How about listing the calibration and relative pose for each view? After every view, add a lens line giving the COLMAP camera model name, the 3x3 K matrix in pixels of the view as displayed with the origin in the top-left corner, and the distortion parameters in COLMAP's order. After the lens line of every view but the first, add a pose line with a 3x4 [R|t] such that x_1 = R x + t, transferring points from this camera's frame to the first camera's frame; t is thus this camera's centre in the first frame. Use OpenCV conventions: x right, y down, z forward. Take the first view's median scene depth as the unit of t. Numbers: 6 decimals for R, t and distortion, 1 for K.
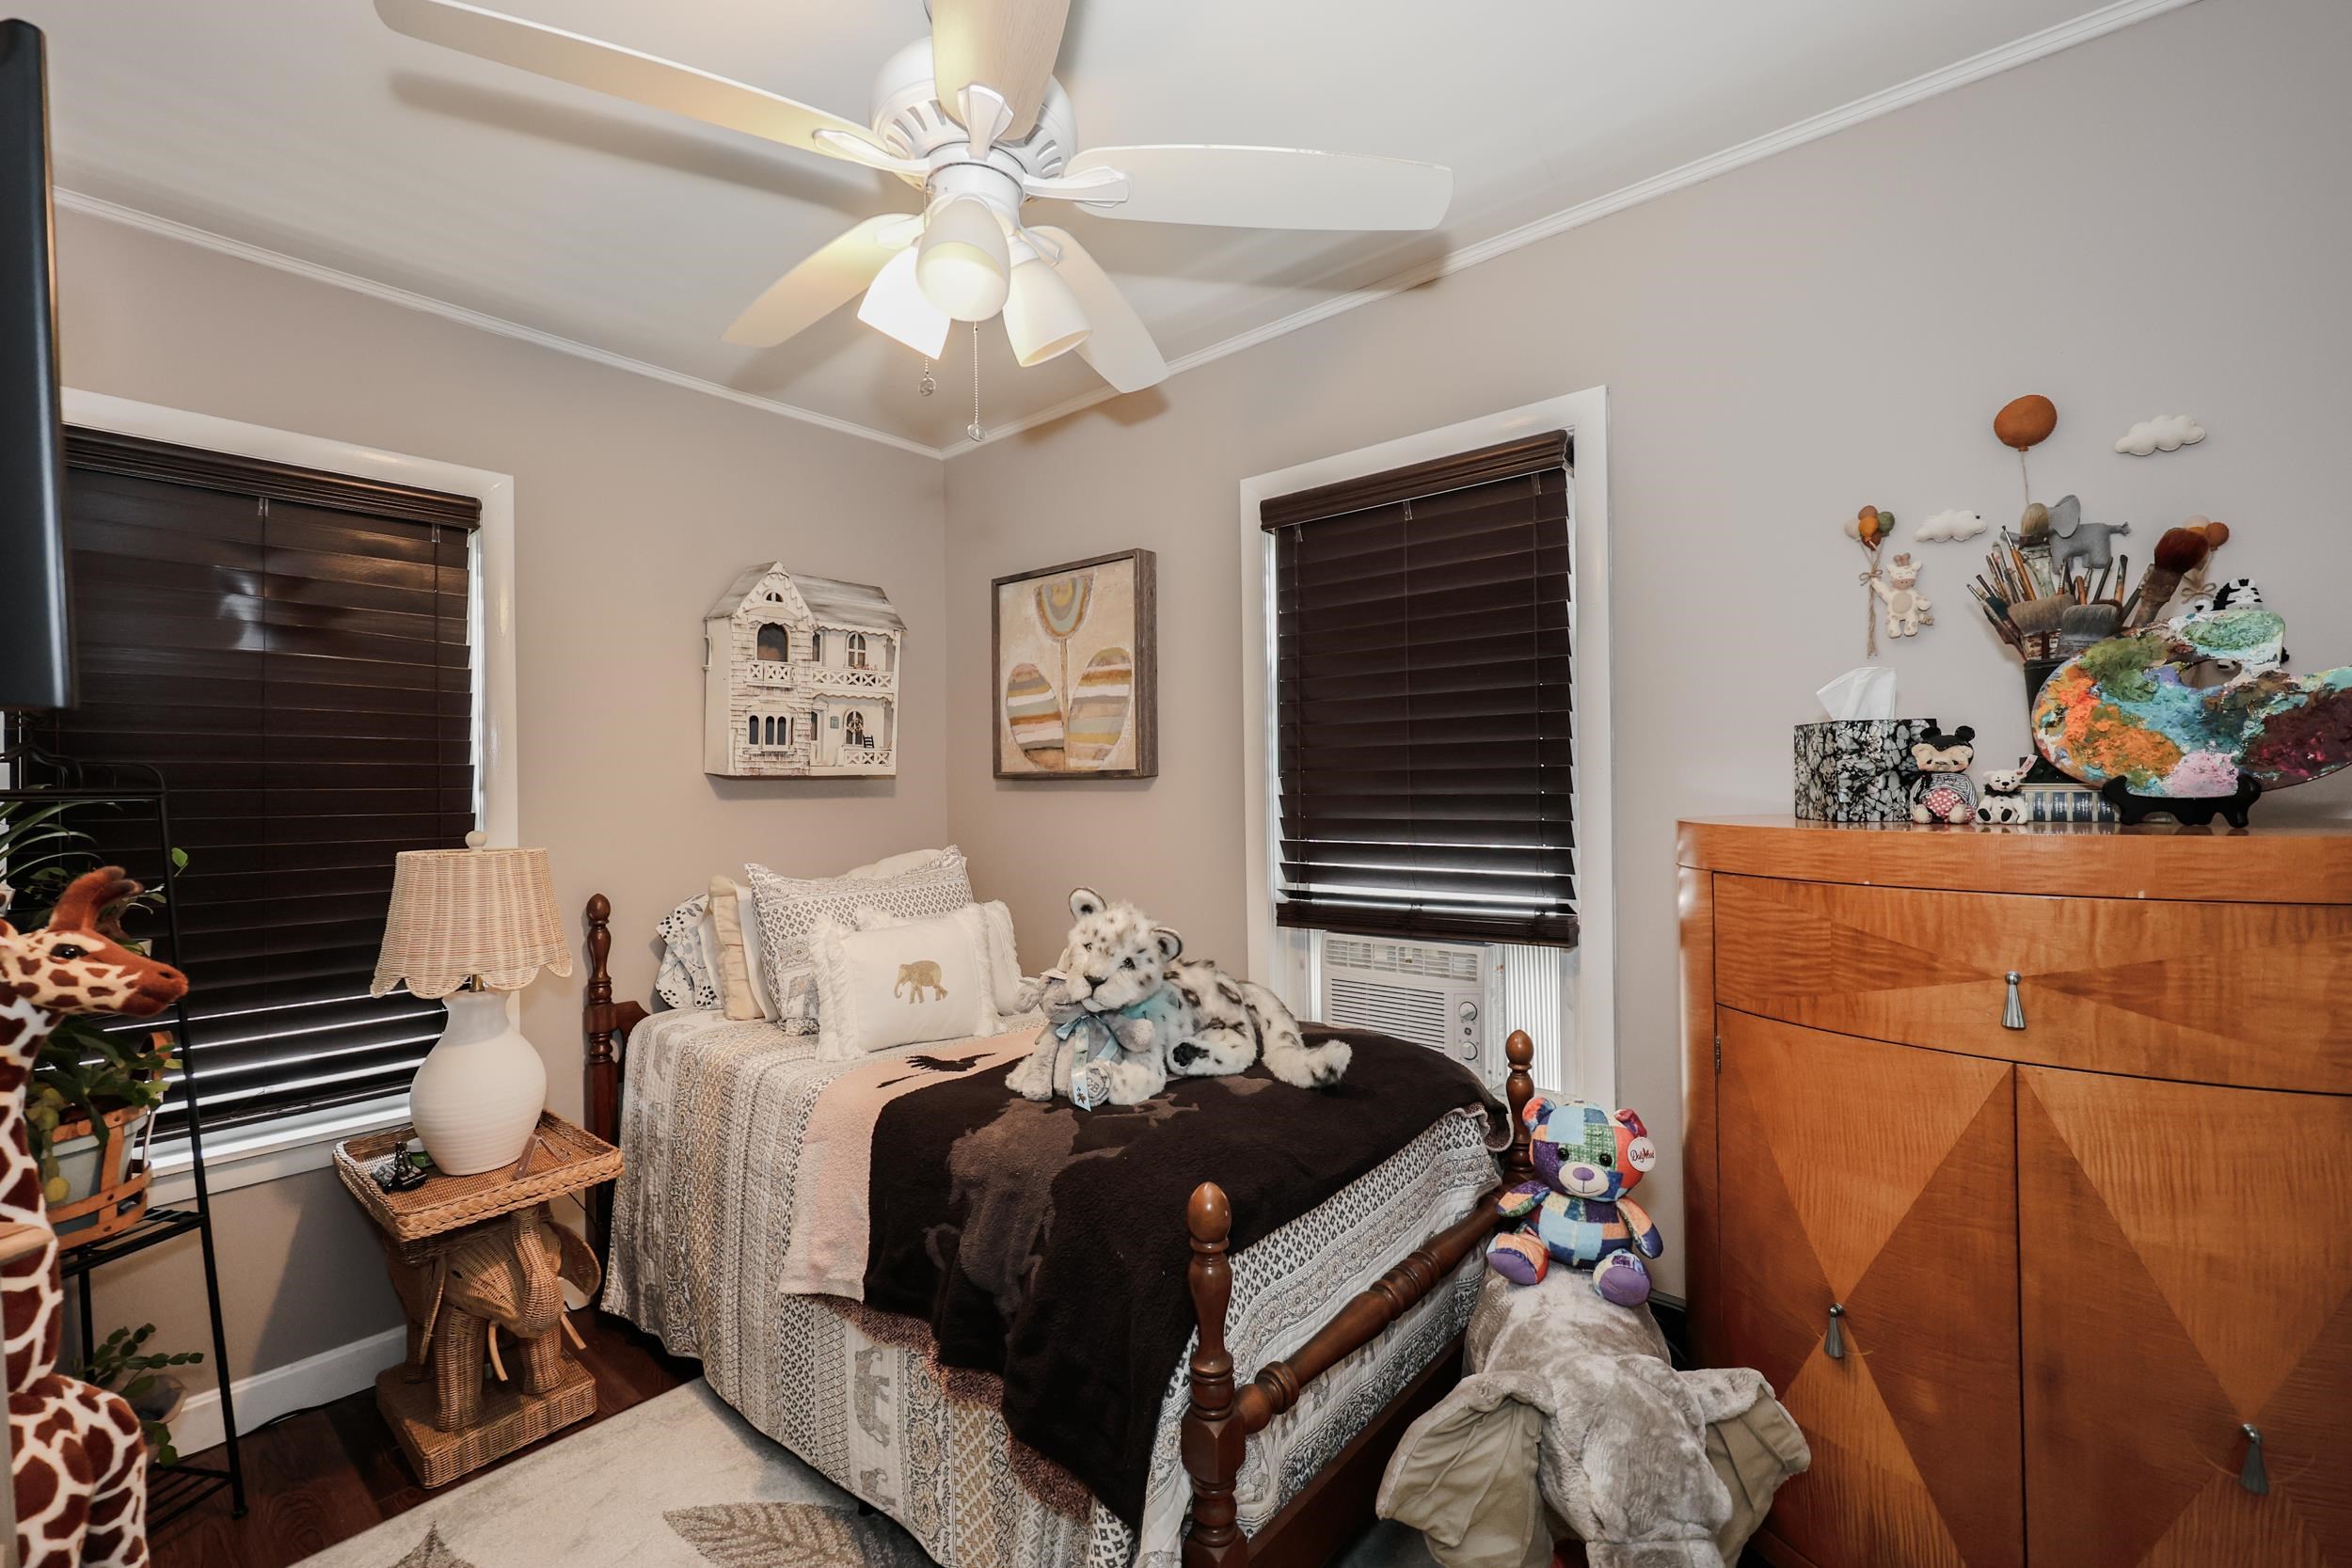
lens RADIAL K [[1003.1, 0, 1176.0], [0, 1003.1, 784.0], [0, 0, 1]] dist [-0.000715, -0.000128]
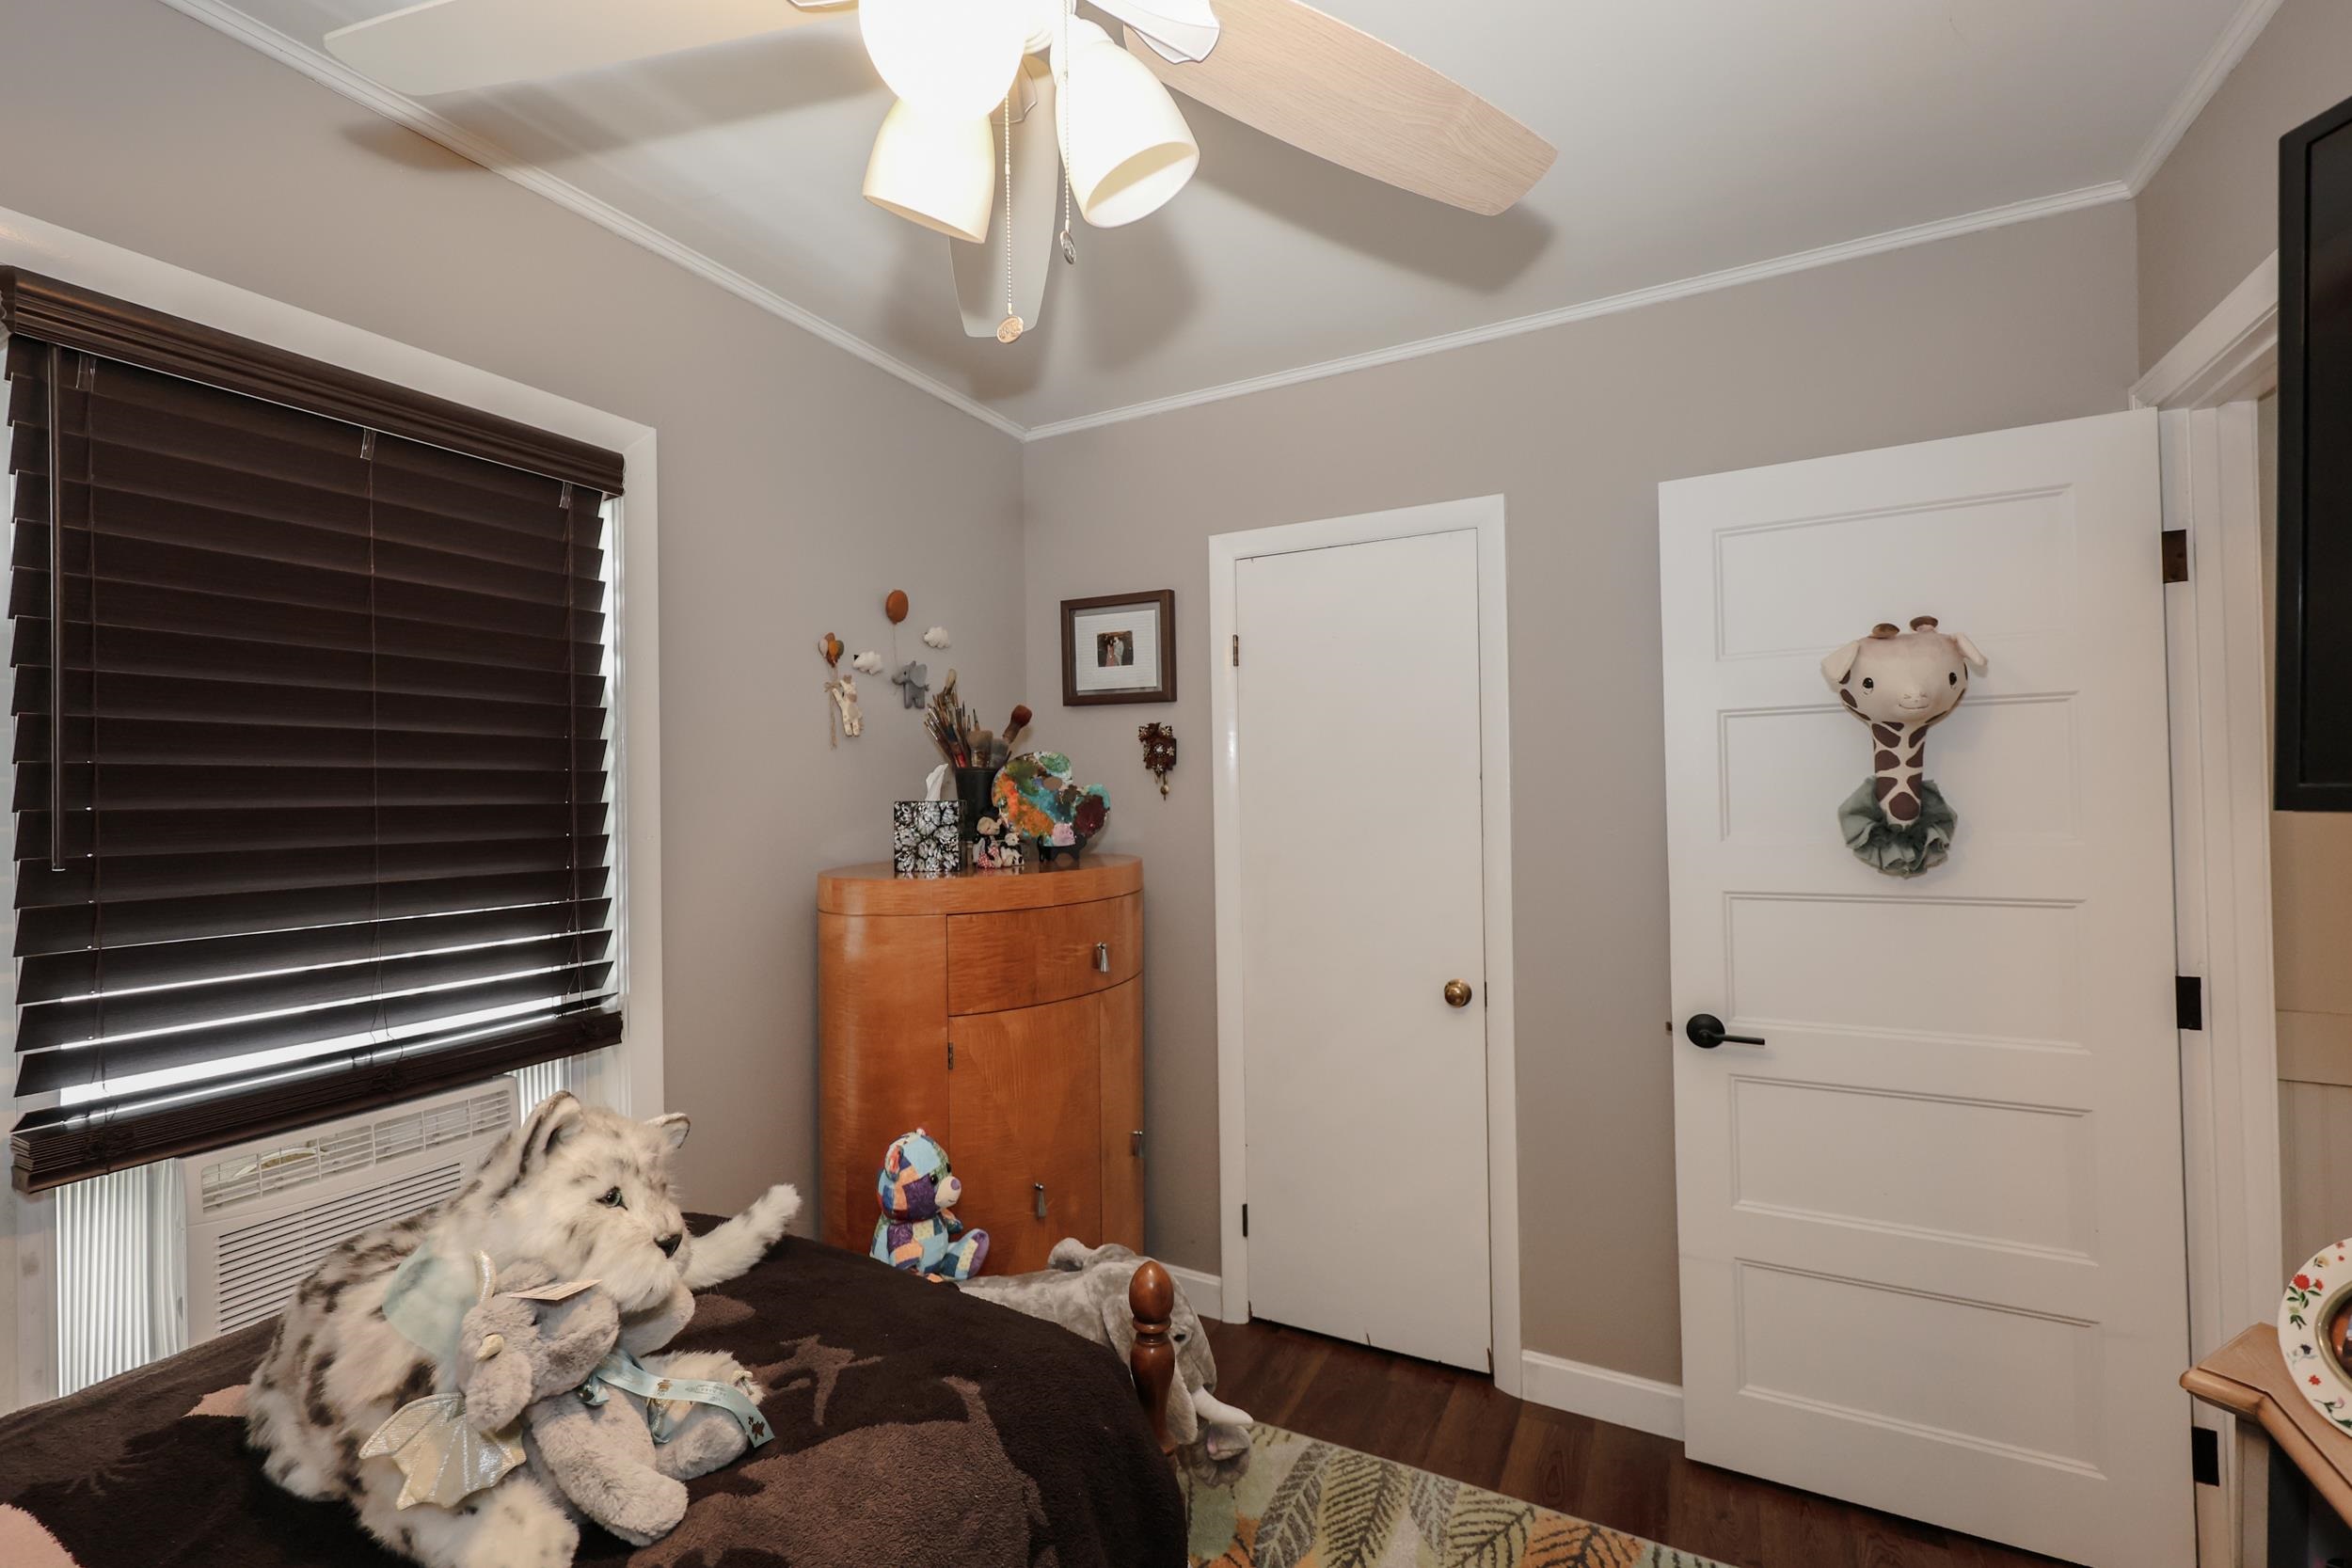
lens RADIAL K [[1003.1, 0, 1176.0], [0, 1003.1, 784.0], [0, 0, 1]] dist [-0.000715, -0.000128]
pose [[-0.206526, 0.023172, 0.978167, -0.755534], [0.014941, 0.999678, -0.020527, -0.050567], [-0.978327, 0.010375, -0.206806, 0.917378]]
